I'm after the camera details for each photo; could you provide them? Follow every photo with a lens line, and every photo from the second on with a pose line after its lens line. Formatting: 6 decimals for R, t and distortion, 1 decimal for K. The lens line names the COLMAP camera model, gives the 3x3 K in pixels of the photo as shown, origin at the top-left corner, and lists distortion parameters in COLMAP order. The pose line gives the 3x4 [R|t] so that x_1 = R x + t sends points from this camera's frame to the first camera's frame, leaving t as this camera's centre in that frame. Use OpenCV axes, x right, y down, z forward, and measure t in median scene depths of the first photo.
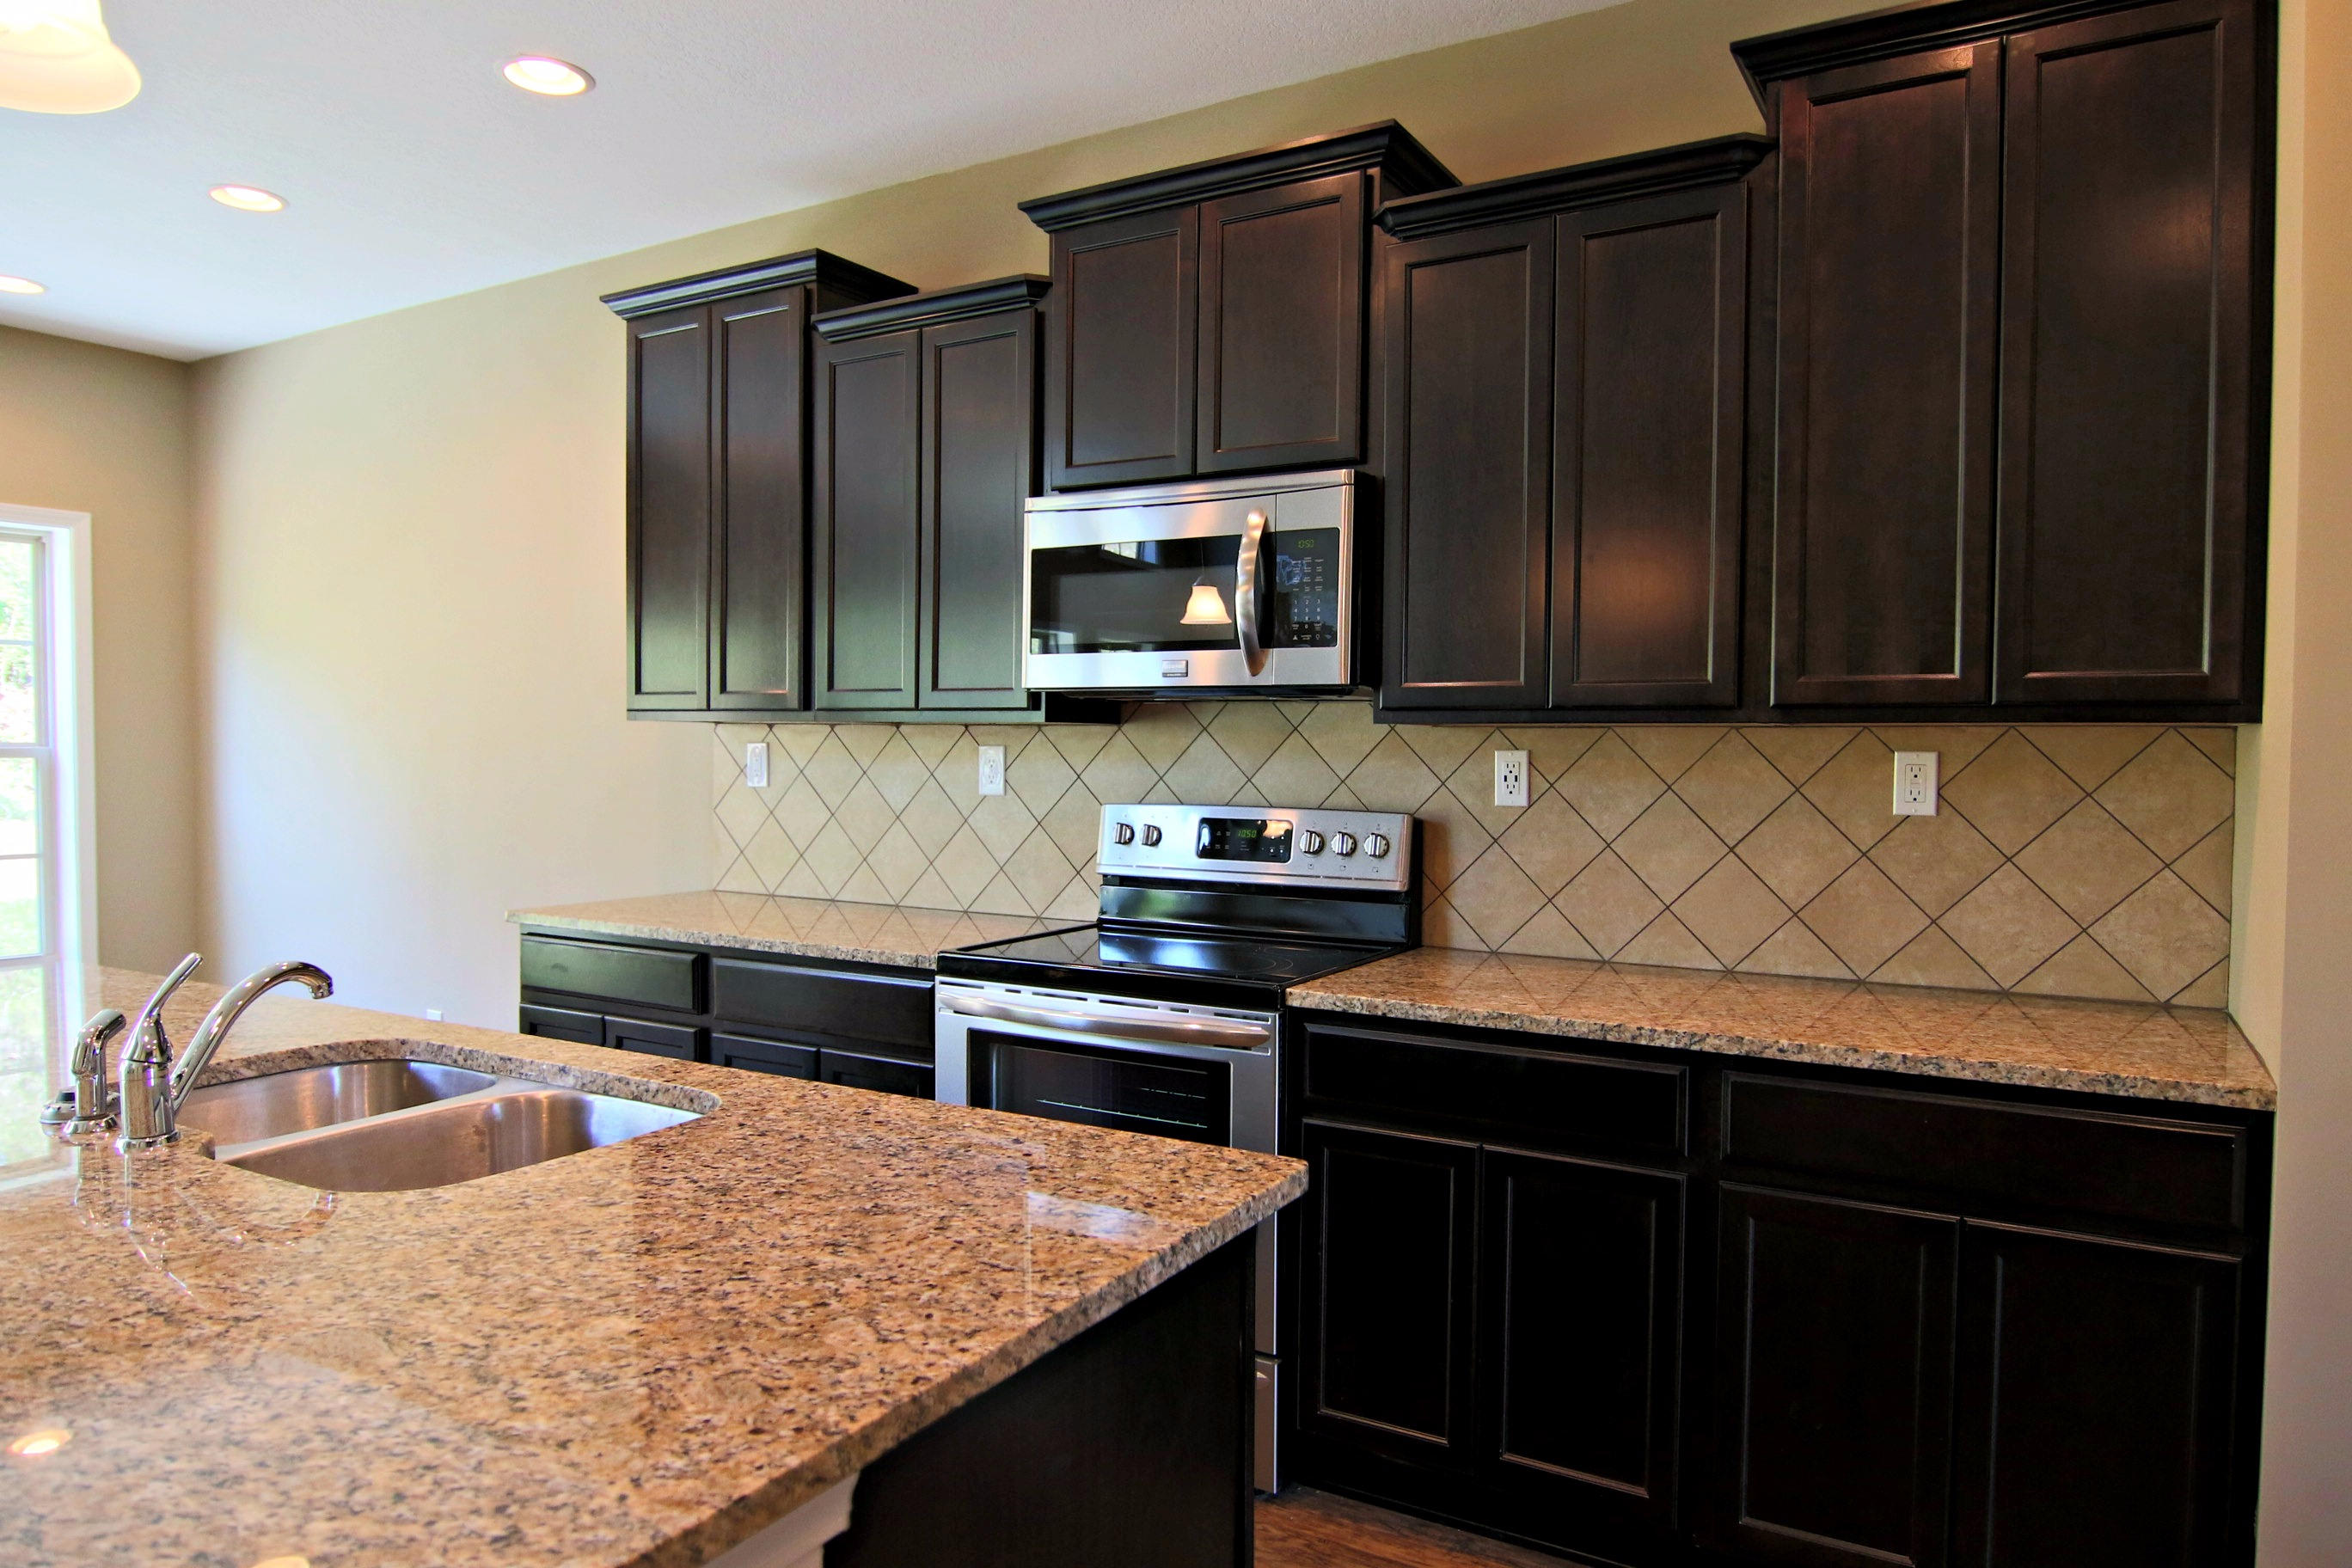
lens RADIAL K [[1498.8, 0, 1167.5], [0, 1498.8, 769.6], [0, 0, 1]] dist [-0.003242, -0.001843]
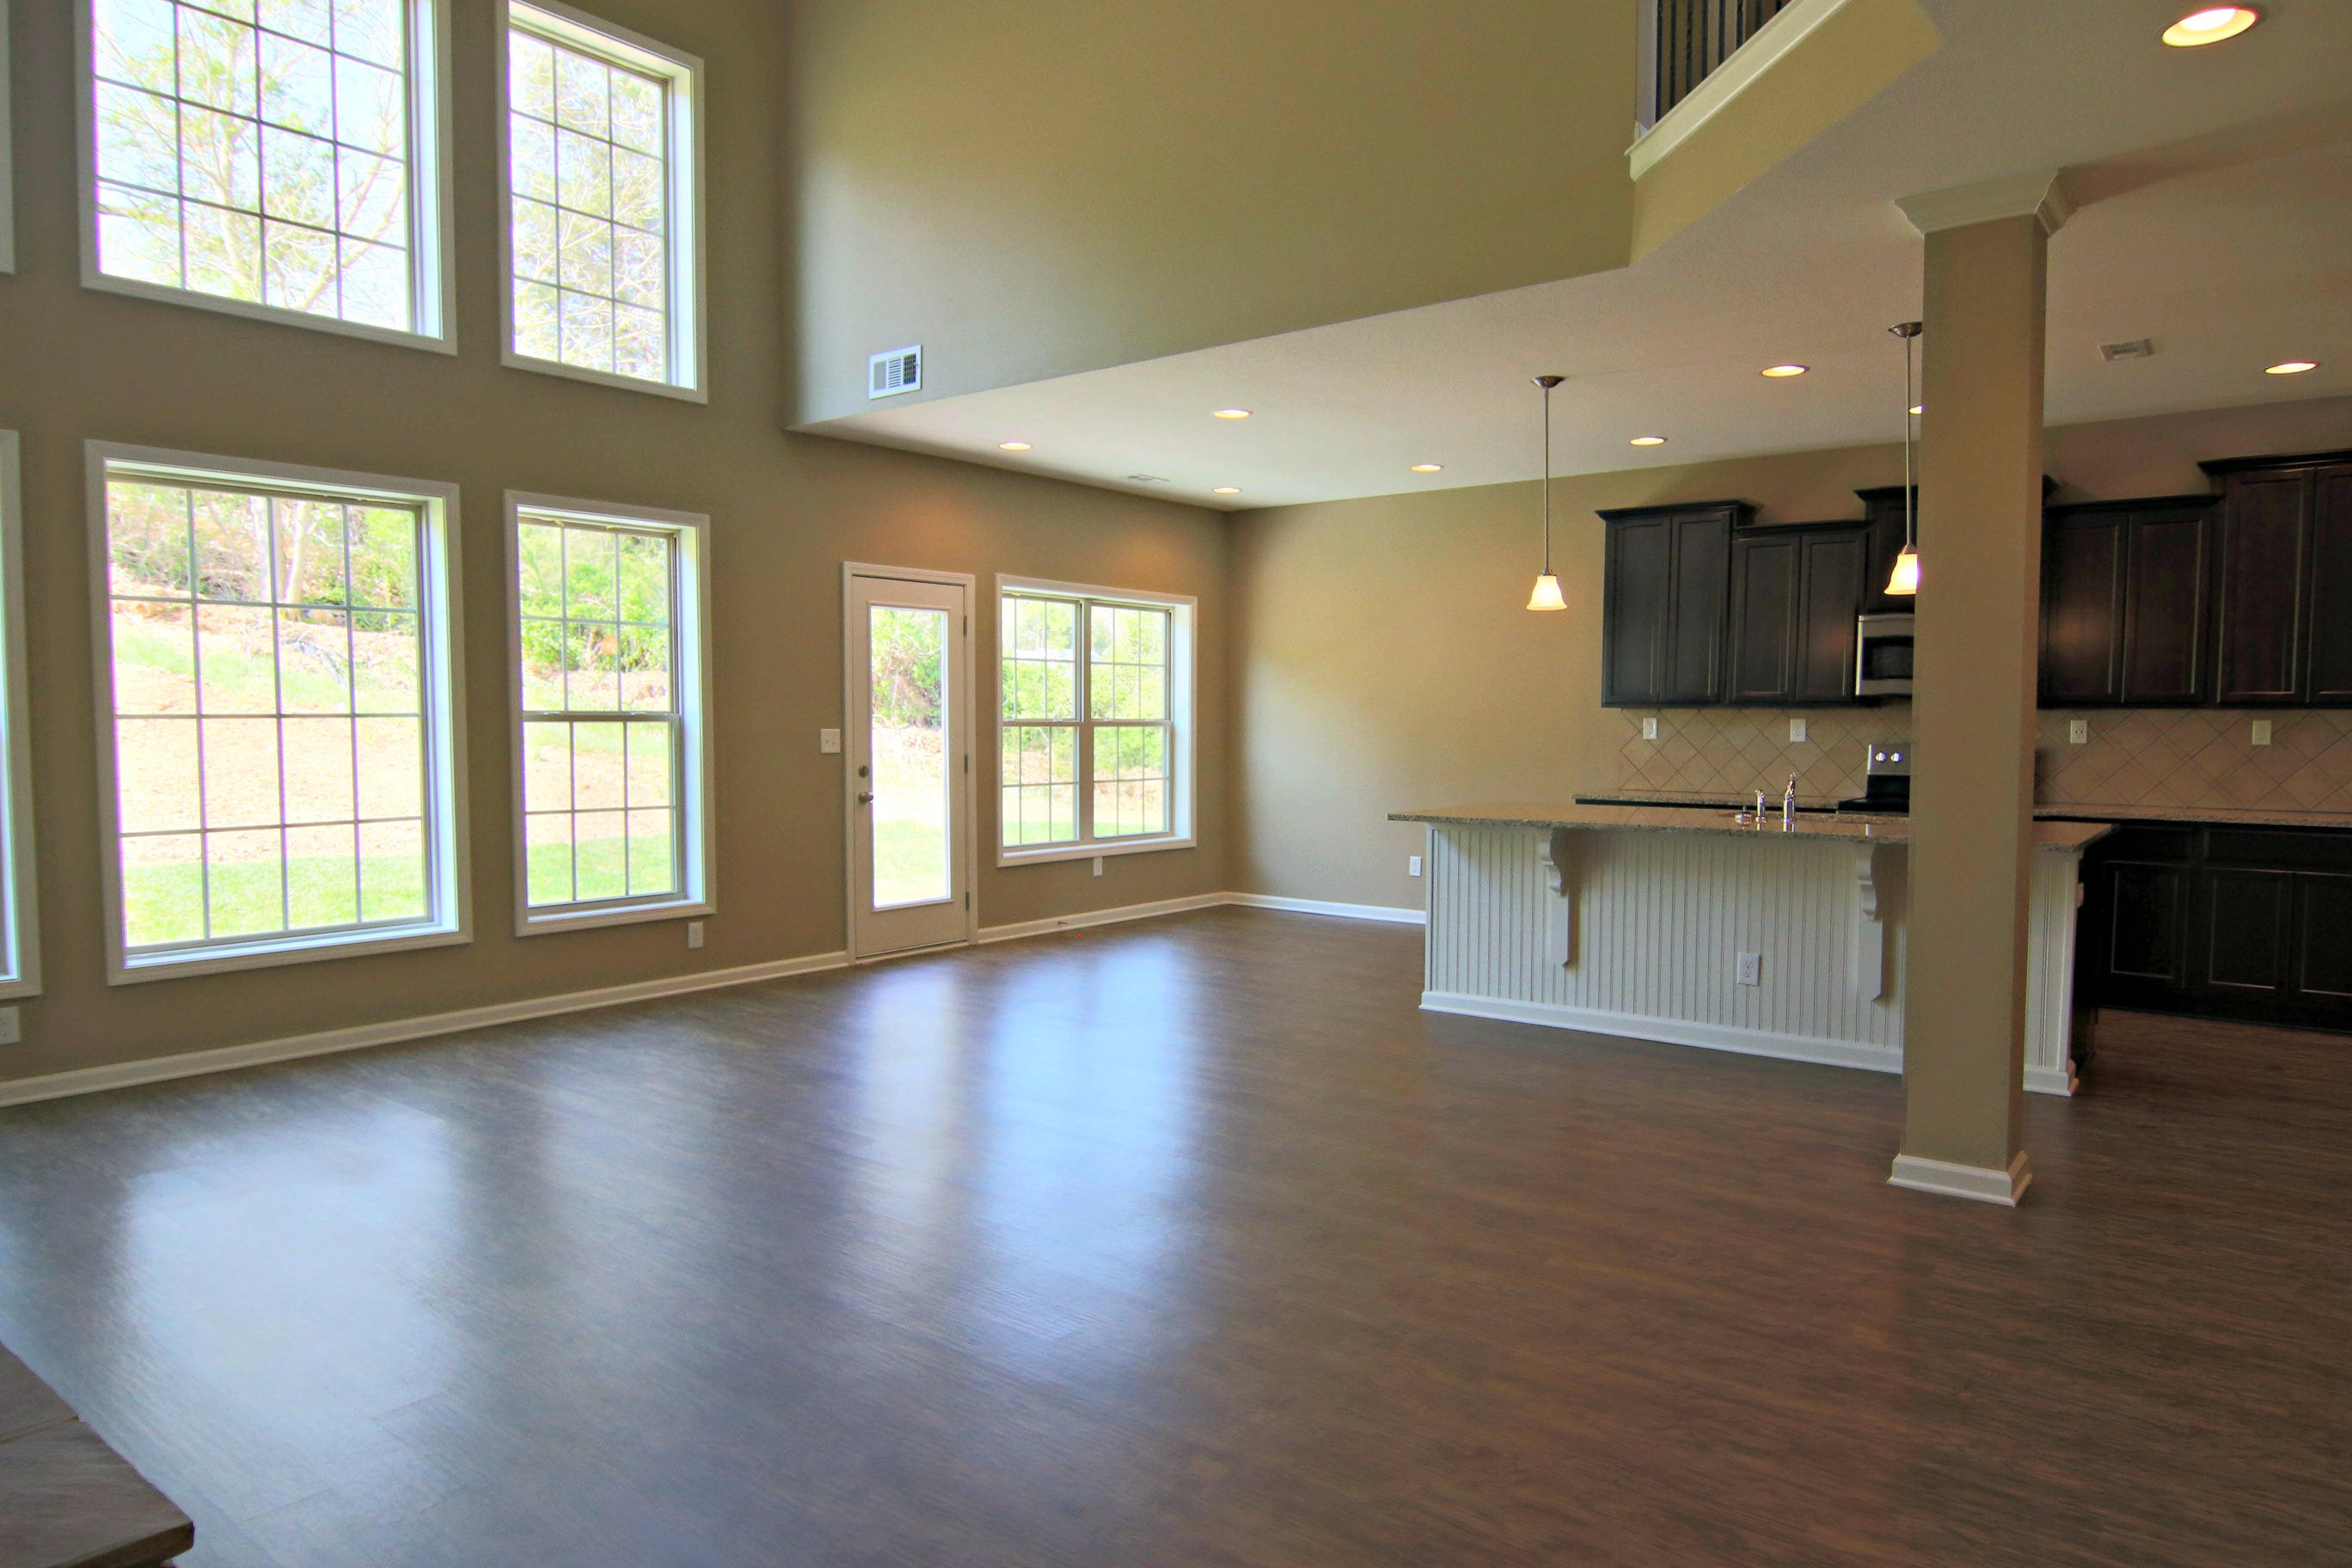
lens RADIAL K [[1498.8, 0, 1174.6], [0, 1498.8, 801.1], [0, 0, 1]] dist [-0.003242, -0.001843]
pose [[0.997679, 0.000807, -0.068083, -1.082018], [0.001552, 0.999400, 0.034599, 0.032894], [0.068070, -0.034625, 0.997080, -1.532511]]
